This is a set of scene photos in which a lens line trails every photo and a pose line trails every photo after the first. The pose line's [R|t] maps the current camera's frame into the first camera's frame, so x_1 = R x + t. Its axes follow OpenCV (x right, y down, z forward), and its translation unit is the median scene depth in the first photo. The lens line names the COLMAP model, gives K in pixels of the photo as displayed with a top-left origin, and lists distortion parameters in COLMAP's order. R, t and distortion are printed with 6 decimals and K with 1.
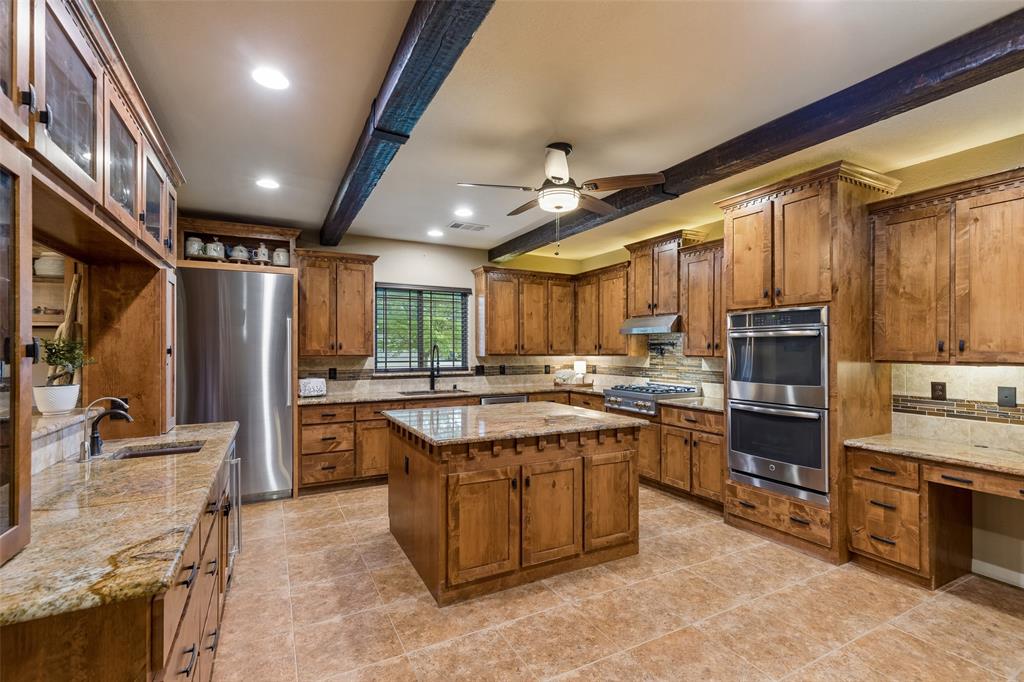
lens RADIAL K [[461.7, 0, 513.6], [0, 461.7, 346.2], [0, 0, 1]] dist [0.010108, -0.001287]
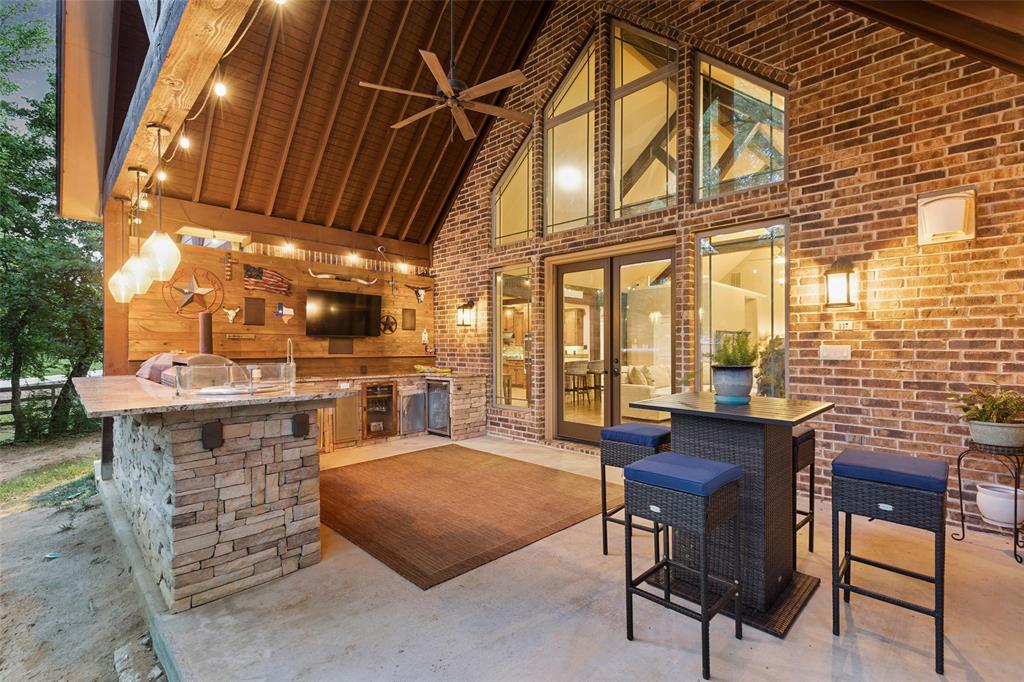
lens RADIAL K [[461.7, 0, 512.0], [0, 461.7, 342.4], [0, 0, 1]] dist [0.010108, -0.001287]
pose [[-0.292352, 0.000593, 0.956311, -2.896187], [-0.002767, 0.999995, -0.001466, 0.004319], [-0.956307, -0.003075, -0.292349, 2.092247]]
